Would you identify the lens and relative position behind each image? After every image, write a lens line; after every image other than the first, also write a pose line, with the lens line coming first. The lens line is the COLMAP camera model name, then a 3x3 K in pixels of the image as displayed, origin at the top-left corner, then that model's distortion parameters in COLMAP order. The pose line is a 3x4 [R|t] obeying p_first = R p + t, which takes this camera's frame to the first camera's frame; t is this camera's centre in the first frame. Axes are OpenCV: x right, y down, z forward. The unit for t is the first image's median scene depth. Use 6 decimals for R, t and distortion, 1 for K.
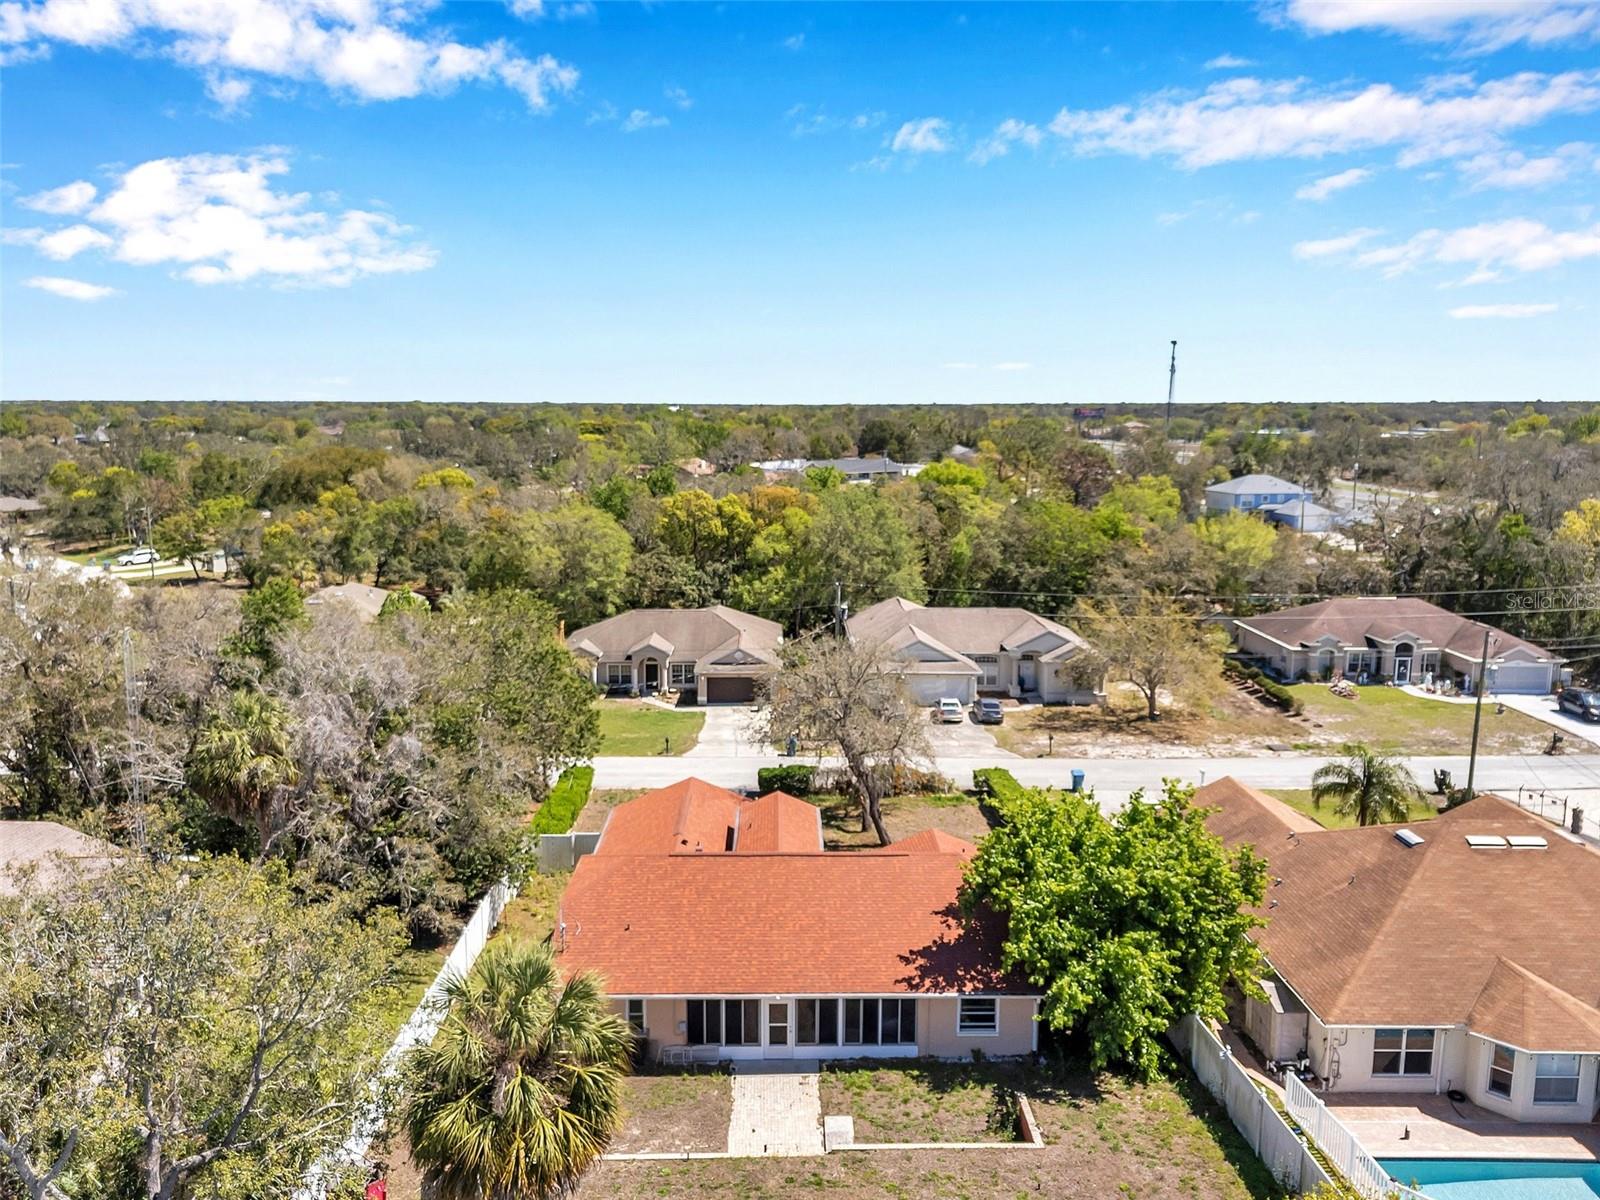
lens RADIAL K [[1186.3, 0, 793.7], [0, 1186.3, 597.4], [0, 0, 1]] dist [0.068567, -0.054489]
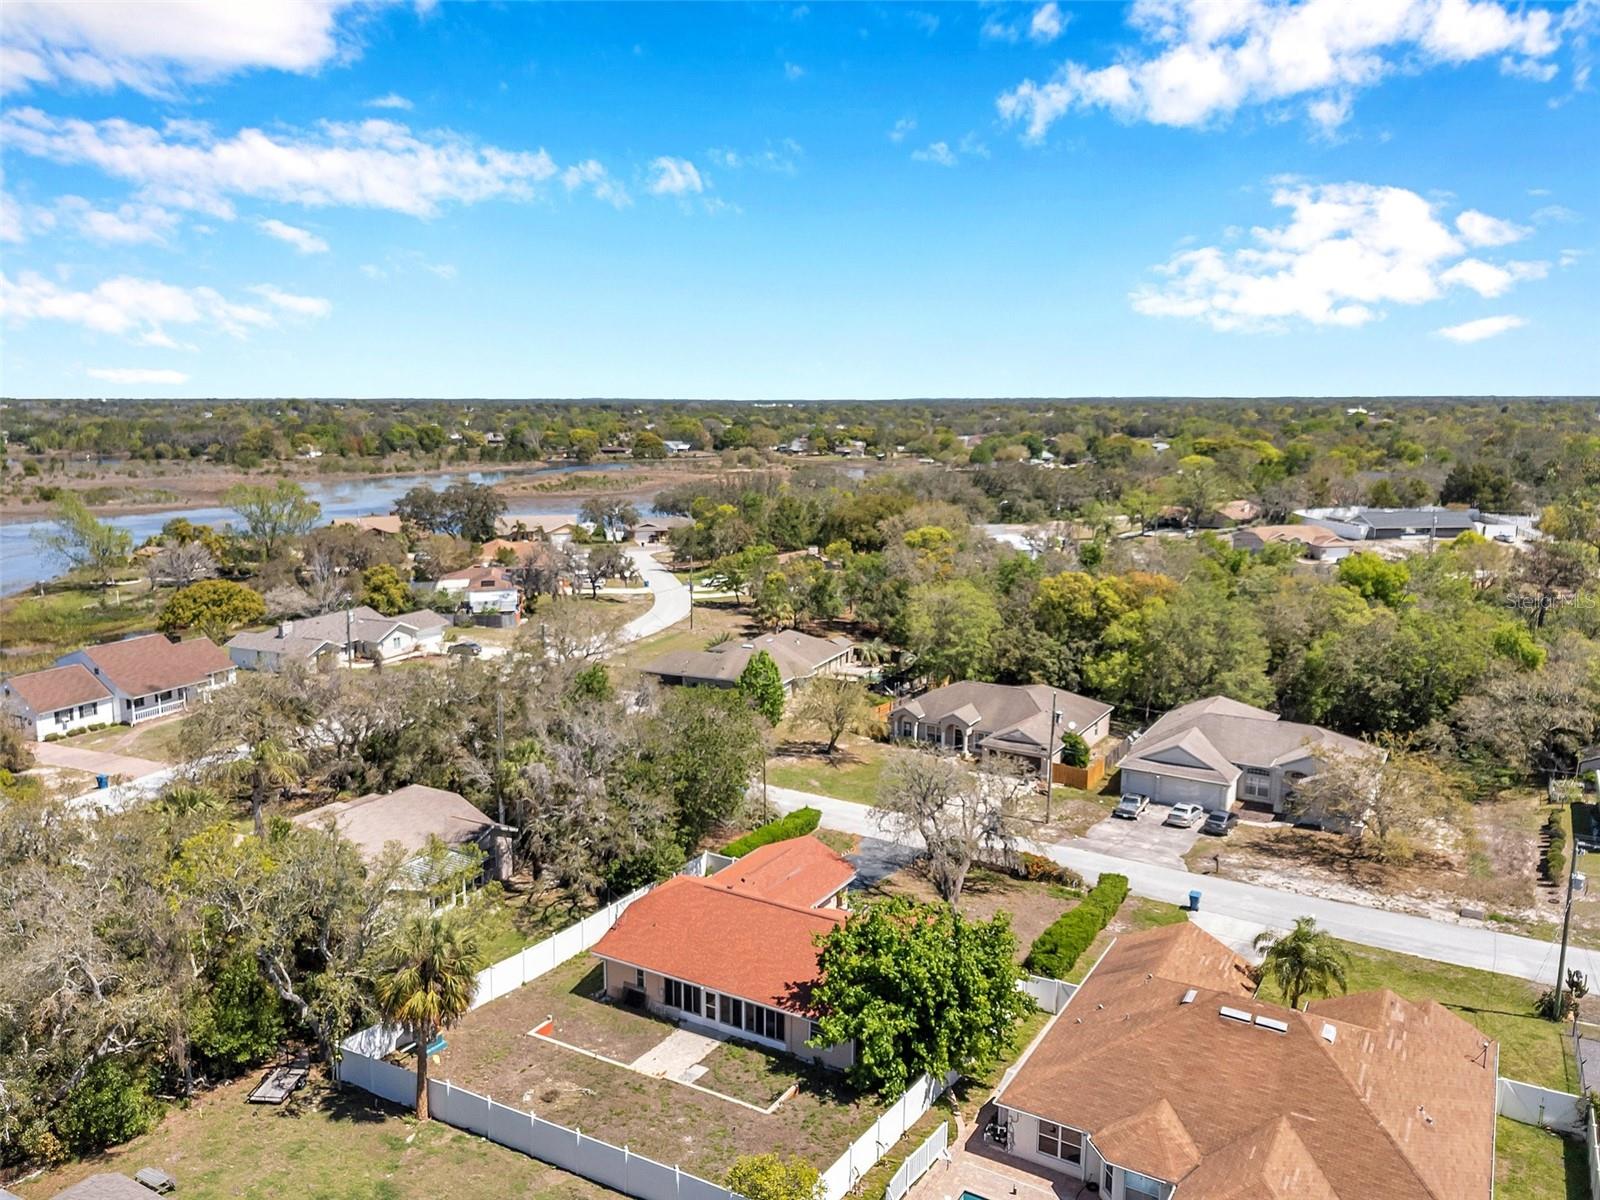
lens RADIAL K [[1186.3, 0, 793.7], [0, 1186.3, 597.4], [0, 0, 1]] dist [0.068567, -0.054489]
pose [[0.851205, 0.086699, -0.517623, 0.399755], [-0.083797, 0.996060, 0.029034, -0.113152], [0.518101, 0.018661, 0.855116, -0.149357]]
